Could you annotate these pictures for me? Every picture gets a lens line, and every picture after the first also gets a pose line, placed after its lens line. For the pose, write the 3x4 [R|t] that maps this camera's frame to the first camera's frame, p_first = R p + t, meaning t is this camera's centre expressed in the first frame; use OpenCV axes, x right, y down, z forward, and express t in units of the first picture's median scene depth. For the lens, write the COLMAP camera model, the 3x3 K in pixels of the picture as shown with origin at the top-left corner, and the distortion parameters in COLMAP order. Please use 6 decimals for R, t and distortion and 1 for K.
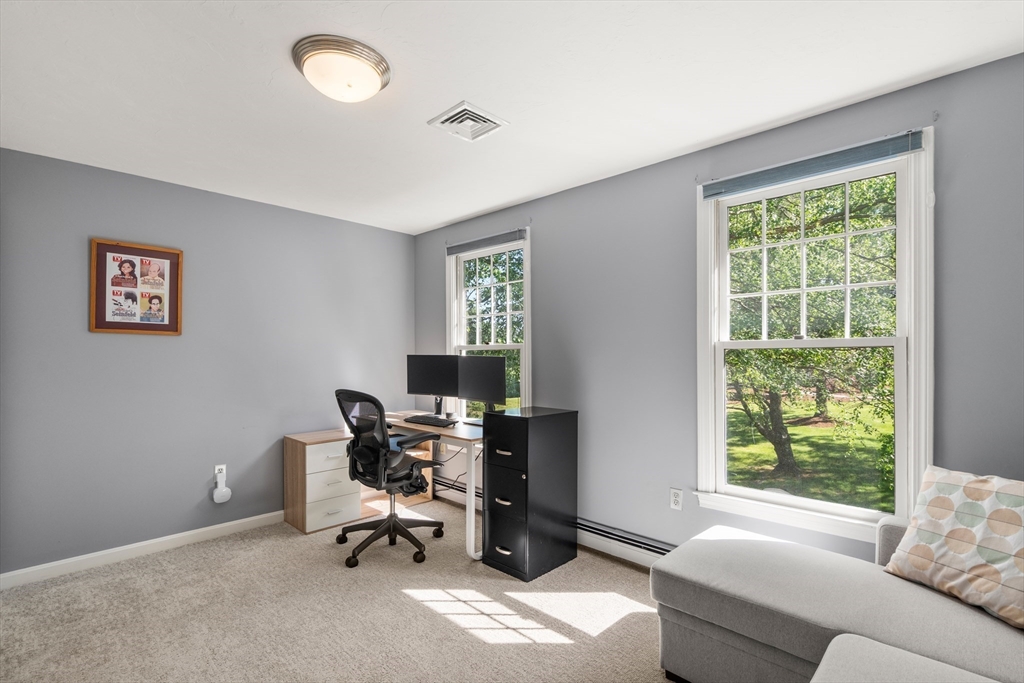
lens RADIAL K [[472.2, 0, 512.2], [0, 472.2, 354.2], [0, 0, 1]] dist [0.000060, 0.000209]
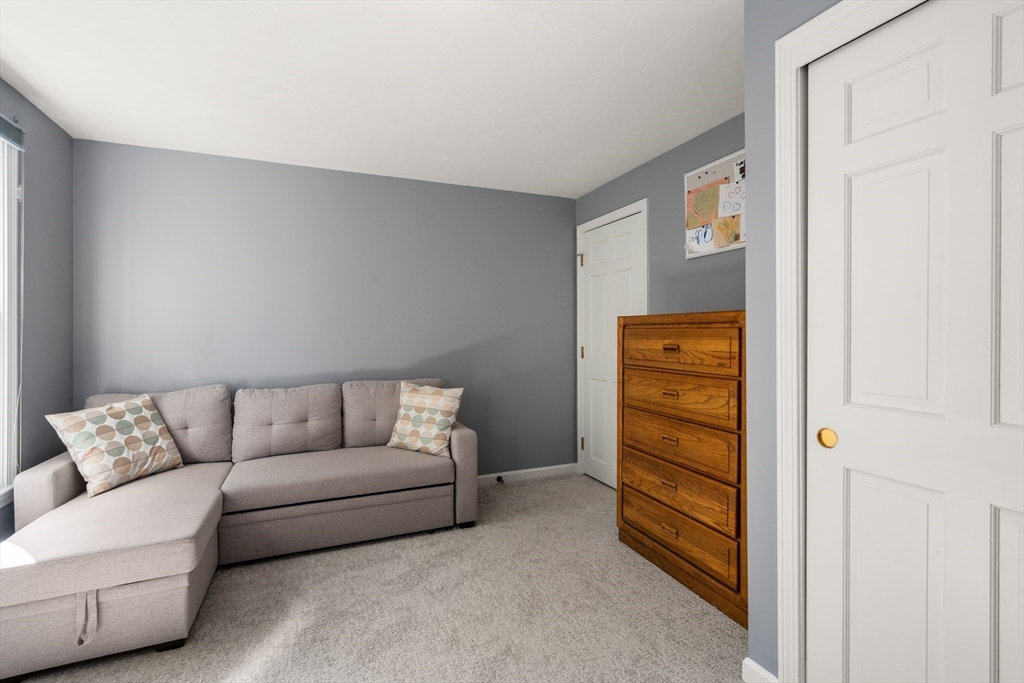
lens RADIAL K [[466.7, 0, 513.2], [0, 466.7, 336.0], [0, 0, 1]] dist [-0.001447, 0.000732]
pose [[-0.919735, -0.000782, 0.392539, -0.600681], [0.002927, 0.999957, 0.008850, 0.016867], [-0.392529, 0.009289, -0.919693, 1.380045]]
